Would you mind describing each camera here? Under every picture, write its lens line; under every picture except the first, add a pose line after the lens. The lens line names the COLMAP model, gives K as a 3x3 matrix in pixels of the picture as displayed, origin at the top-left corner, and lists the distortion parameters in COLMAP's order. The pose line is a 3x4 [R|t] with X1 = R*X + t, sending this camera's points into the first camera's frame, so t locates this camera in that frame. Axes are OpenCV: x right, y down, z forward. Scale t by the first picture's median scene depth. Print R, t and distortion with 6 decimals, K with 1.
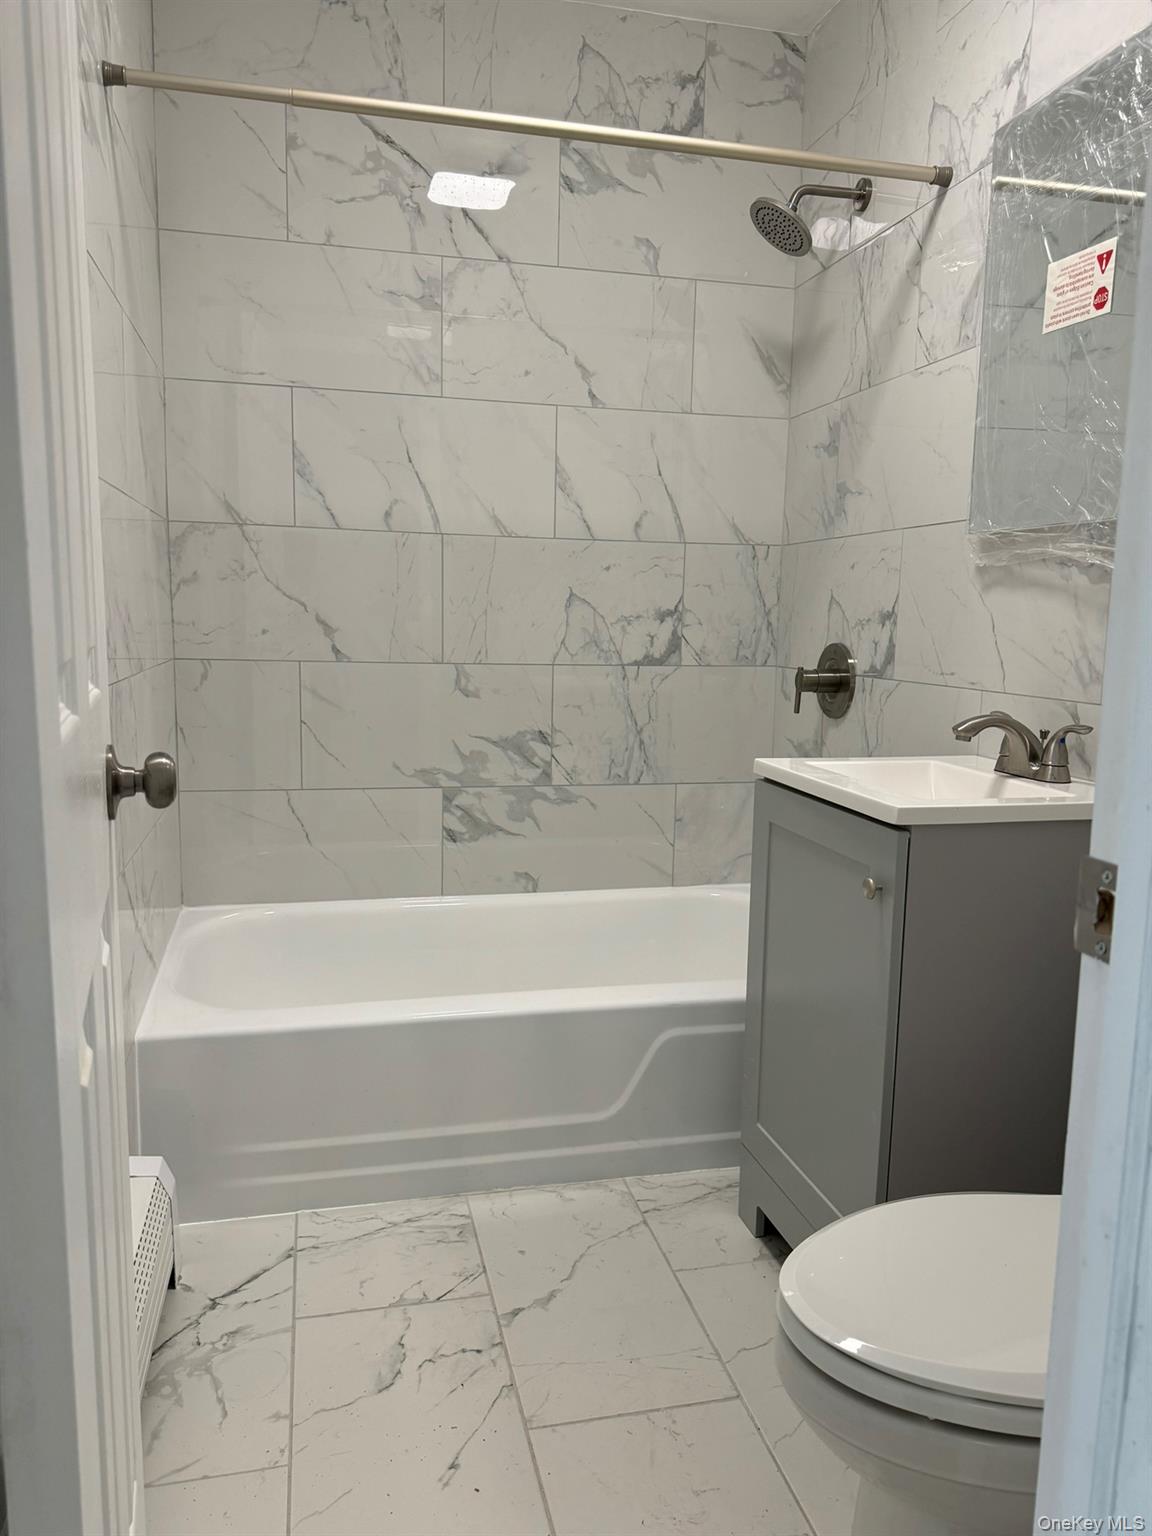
lens RADIAL K [[1092.8, 0, 576.0], [0, 1092.8, 768.0], [0, 0, 1]] dist [-0.007552, 0.008101]
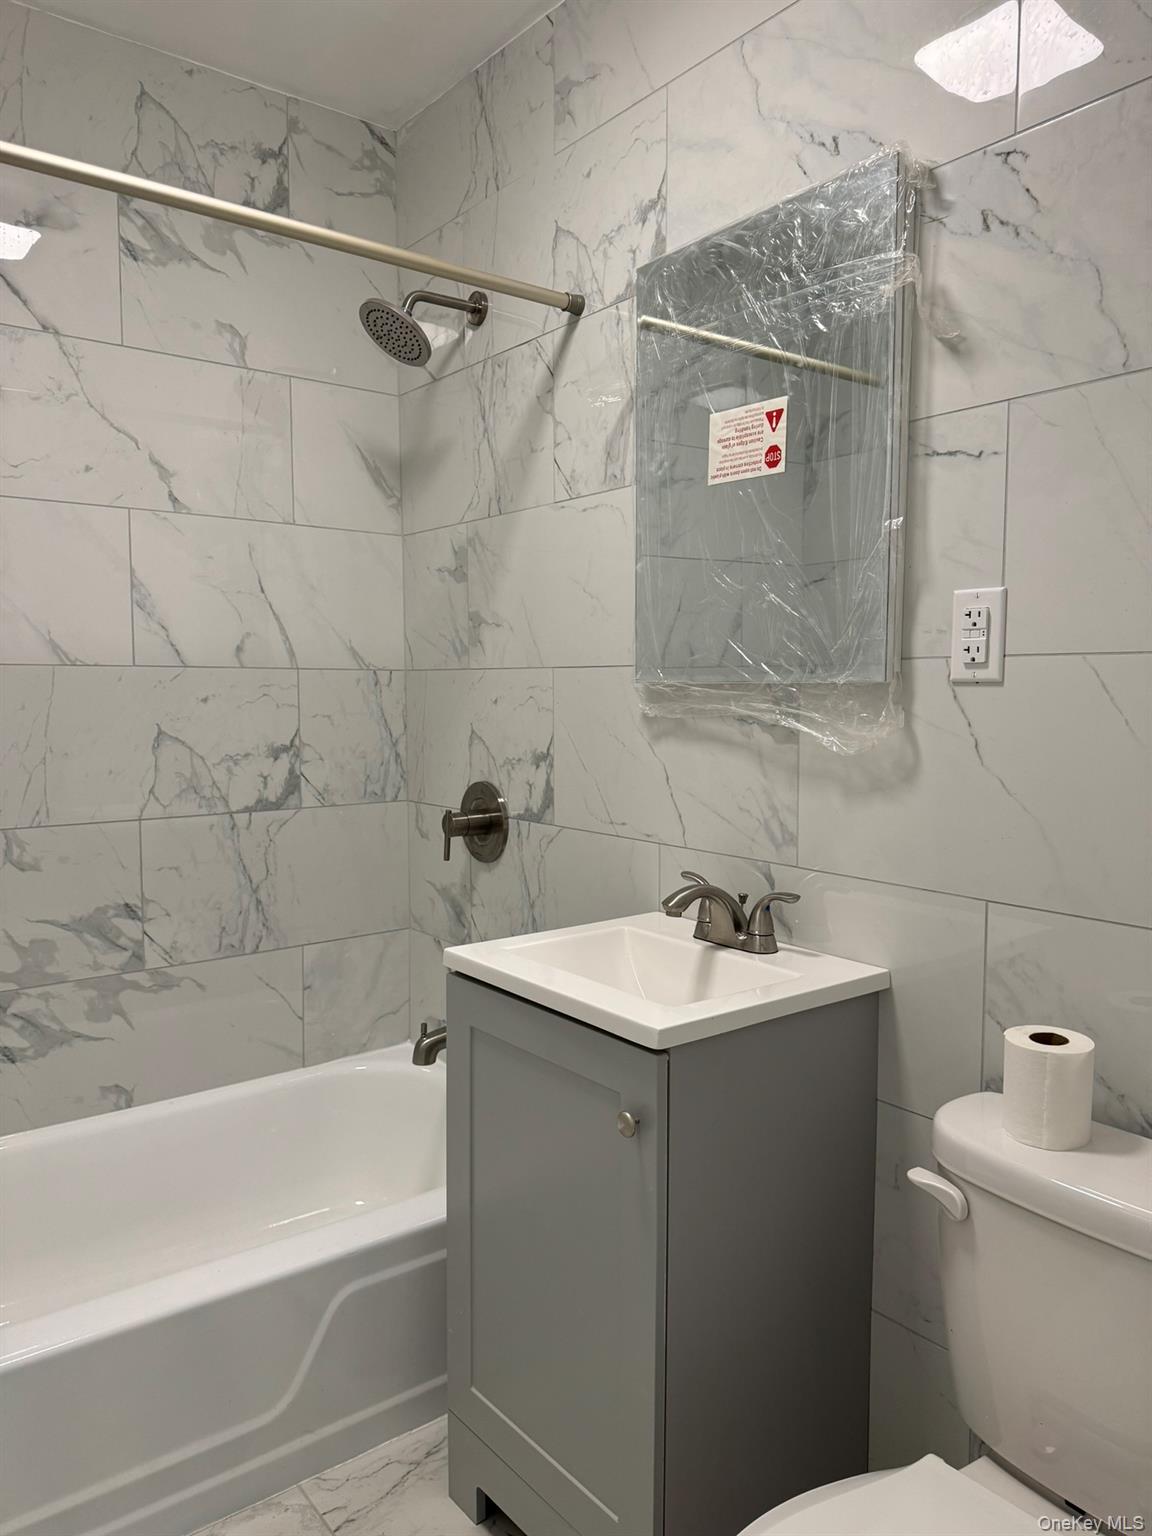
lens RADIAL K [[1033.4, 0, 576.0], [0, 1033.4, 768.0], [0, 0, 1]] dist [0.034055, -0.054667]
pose [[0.907833, -0.060100, 0.415002, -0.055450], [0.078106, 0.996592, -0.026534, -0.099771], [-0.411993, 0.056502, 0.909433, 0.171937]]
